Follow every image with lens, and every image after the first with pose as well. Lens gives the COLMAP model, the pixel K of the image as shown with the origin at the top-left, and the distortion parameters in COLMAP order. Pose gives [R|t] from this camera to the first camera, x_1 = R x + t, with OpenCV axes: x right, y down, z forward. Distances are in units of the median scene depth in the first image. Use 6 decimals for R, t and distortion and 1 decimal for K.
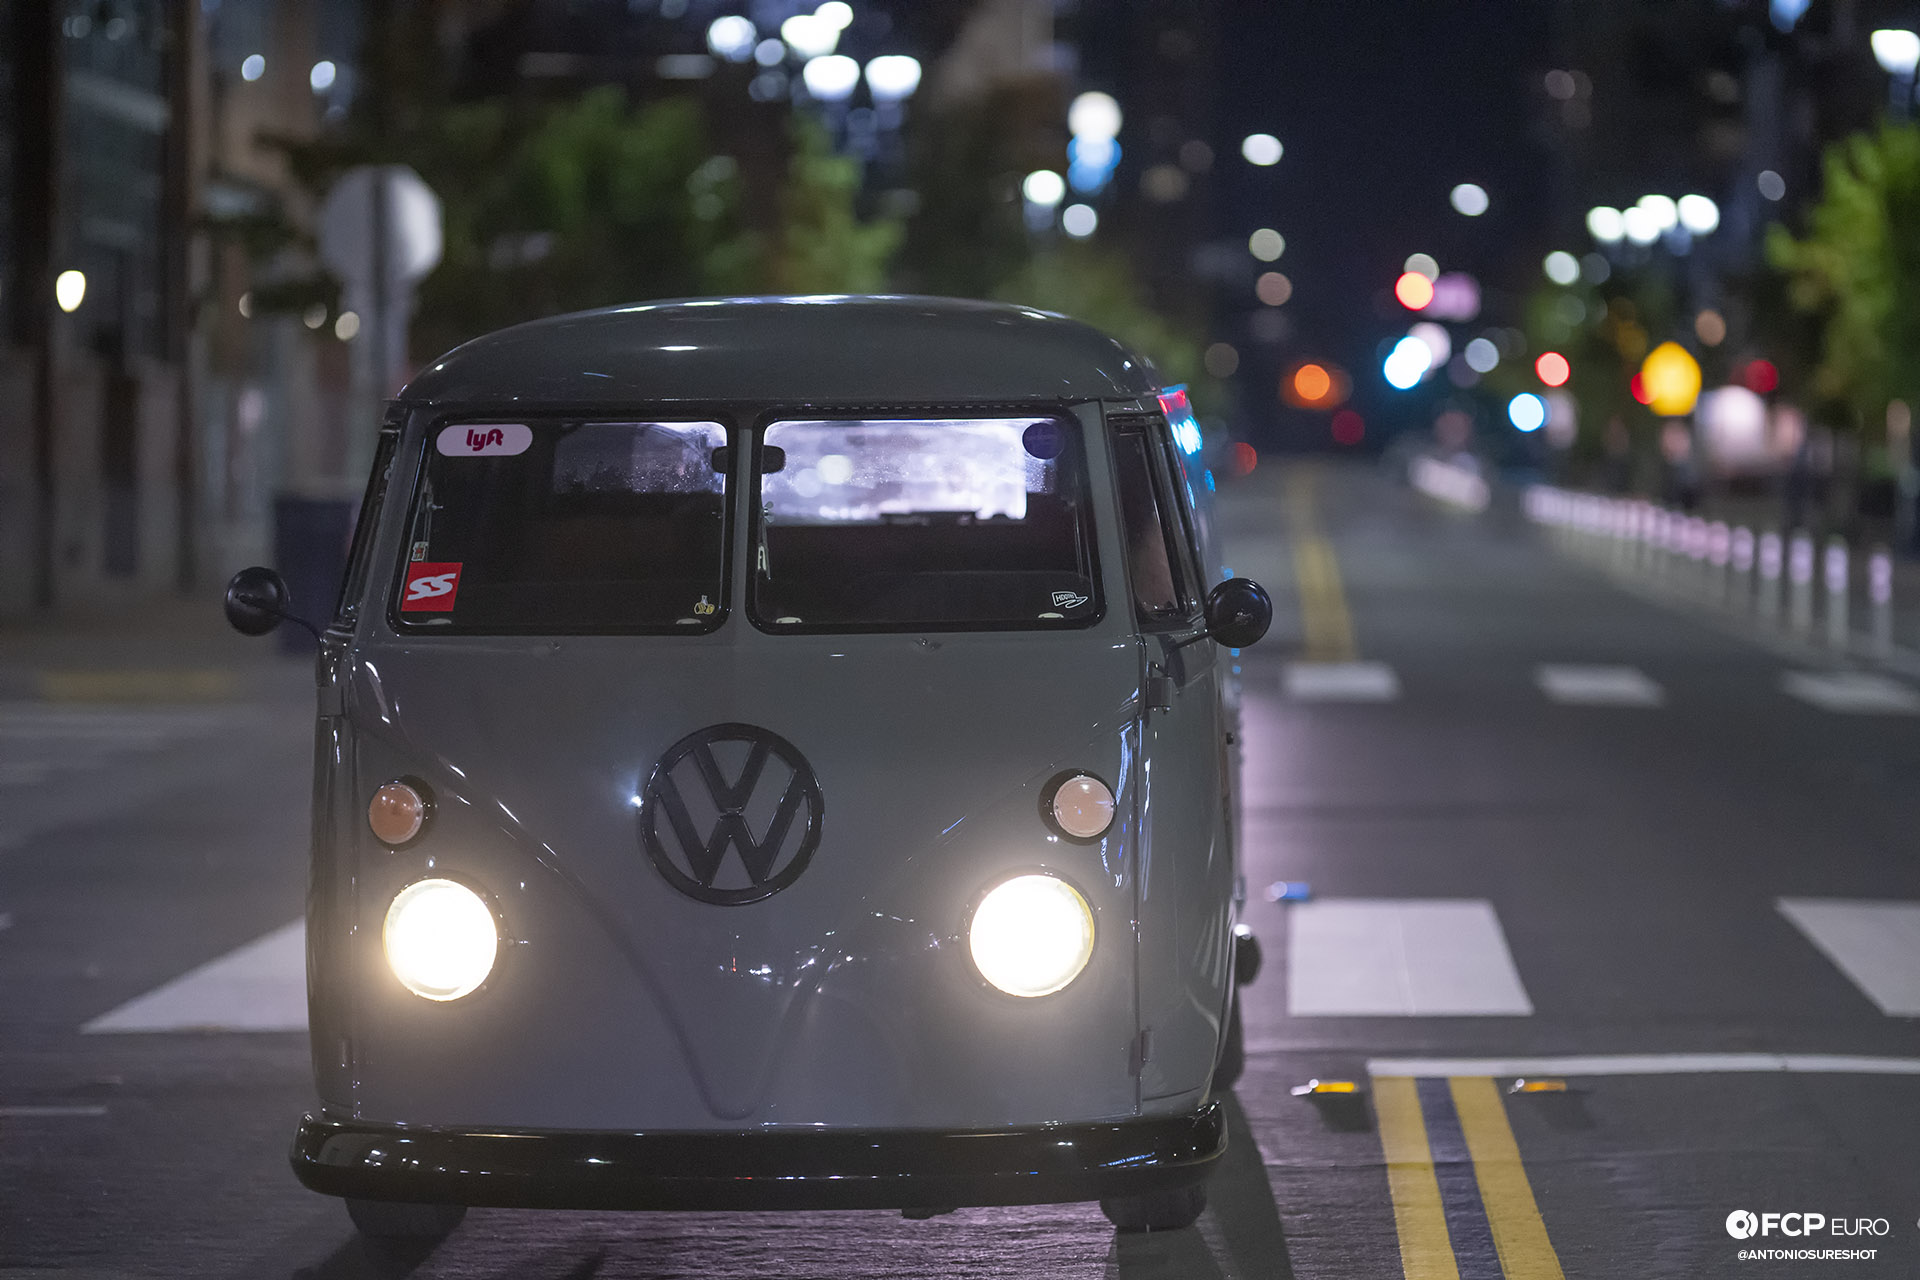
lens RADIAL K [[5592.8, 0, 960.0], [0, 5592.8, 640.0], [0, 0, 1]] dist [-0.481204, -0.705910]
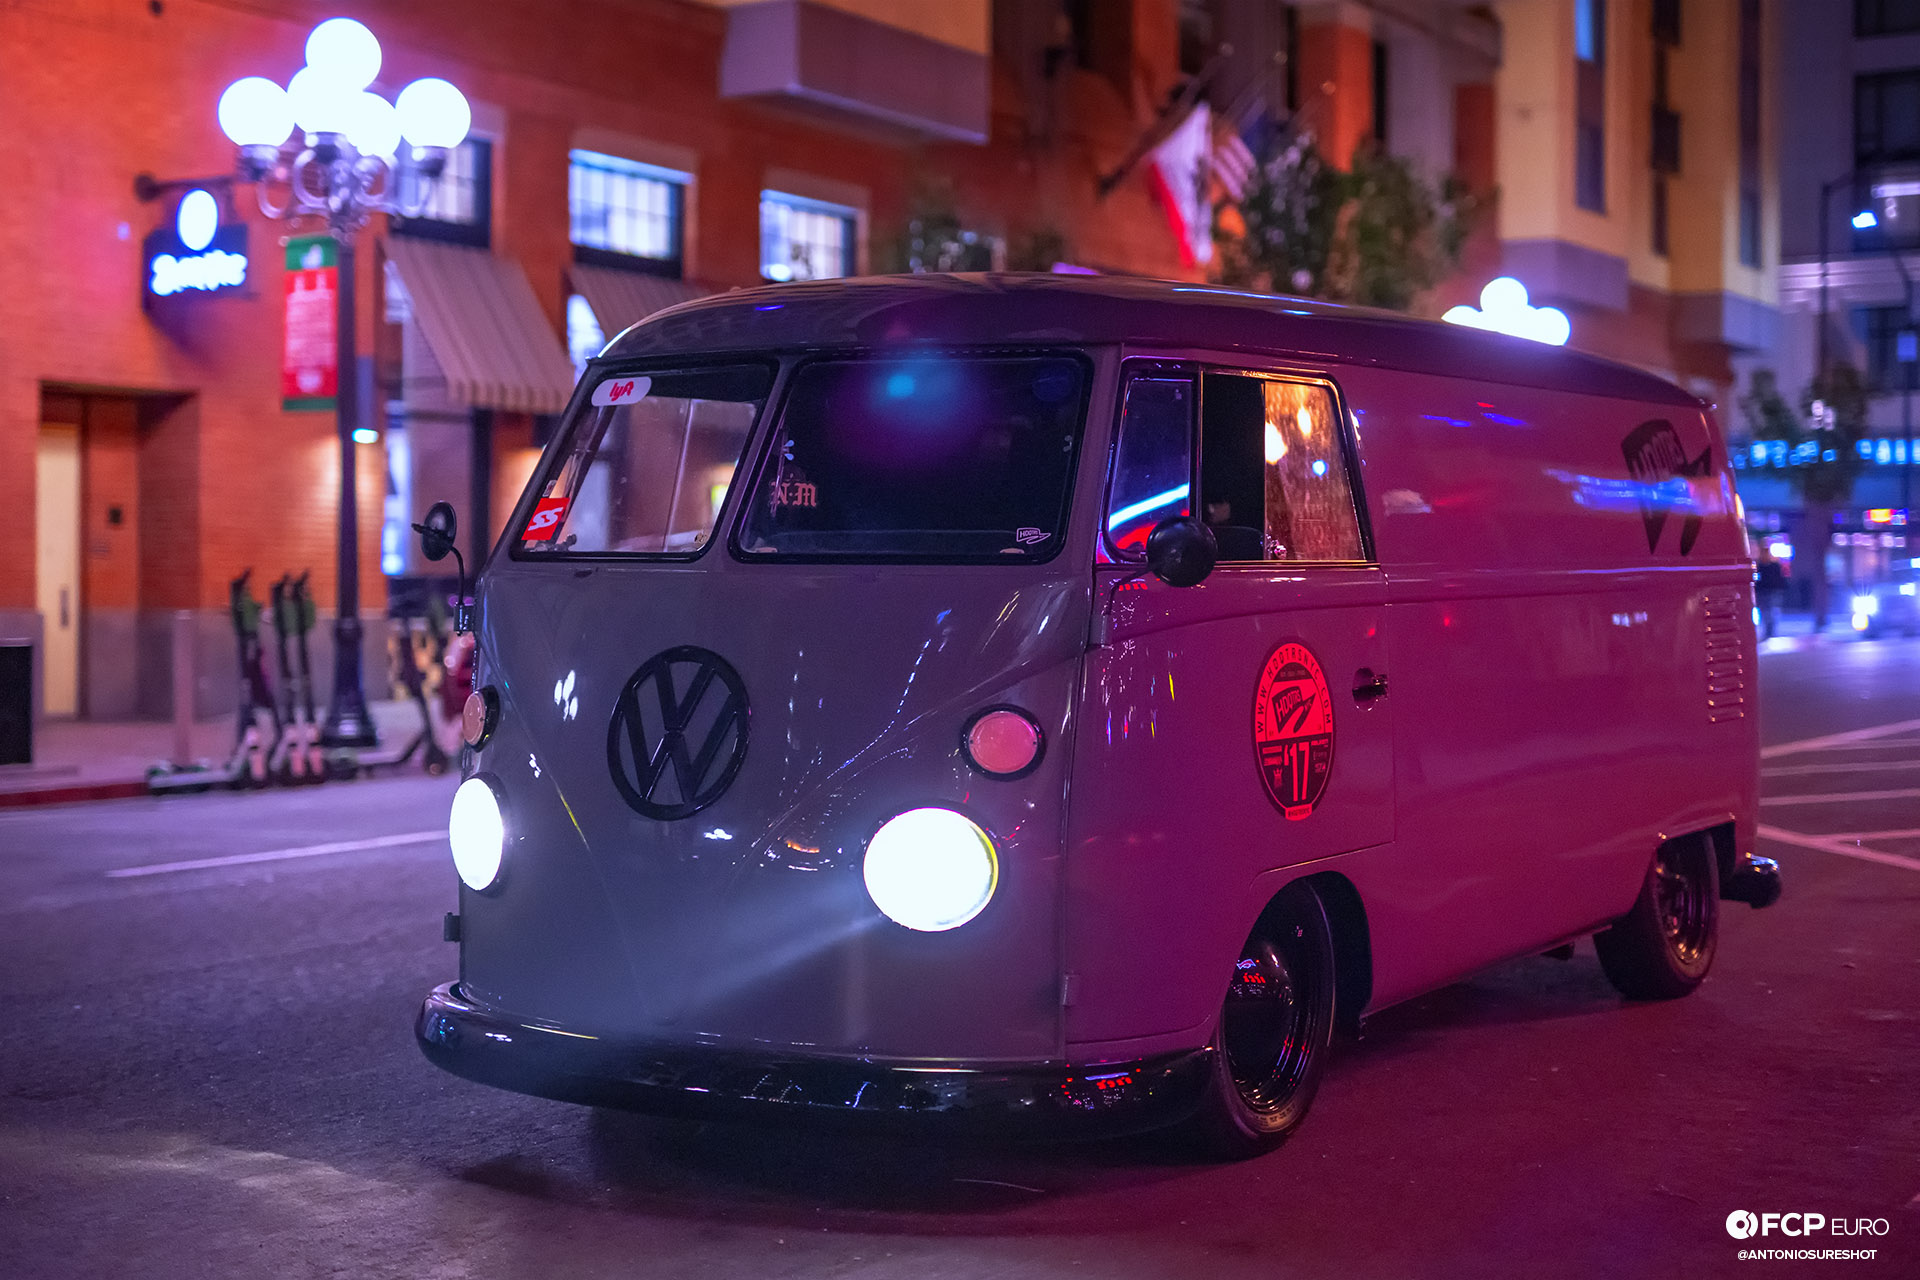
lens RADIAL K [[2641.2, 0, 960.0], [0, 2641.2, 640.0], [0, 0, 1]] dist [0.010832, 0.013317]
pose [[0.880562, 0.030656, -0.472938, 0.234933], [-0.031176, 0.999491, 0.006740, 0.008747], [0.472904, 0.008809, 0.881070, 0.580548]]
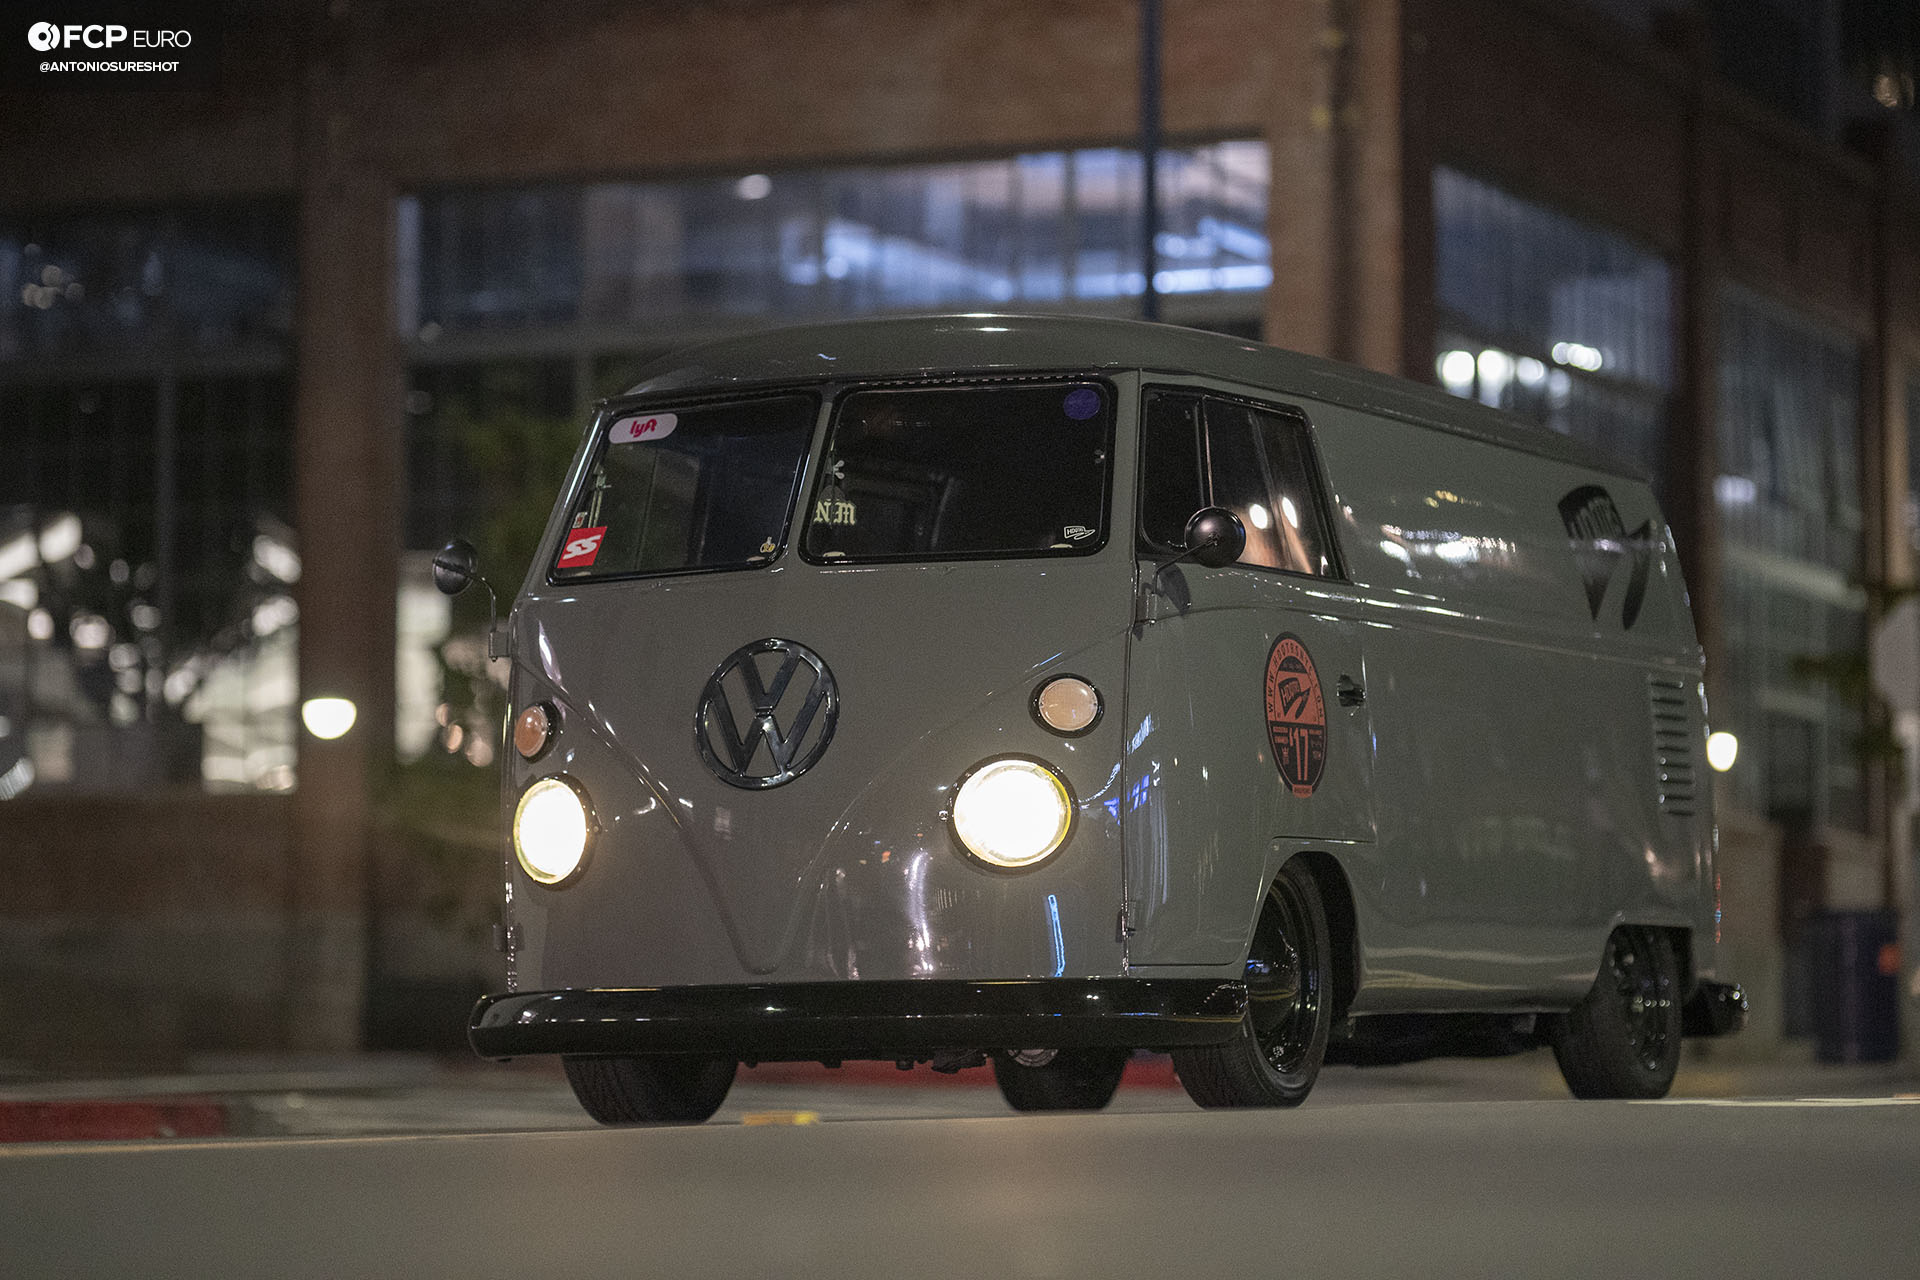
lens RADIAL K [[5592.8, 0, 960.0], [0, 5592.8, 640.0], [0, 0, 1]] dist [-0.481204, -0.705910]
pose [[0.941033, -0.032397, -0.336759, 0.386074], [-0.001020, 0.995128, -0.098586, 0.129115], [0.338312, 0.093116, 0.936416, -0.083332]]
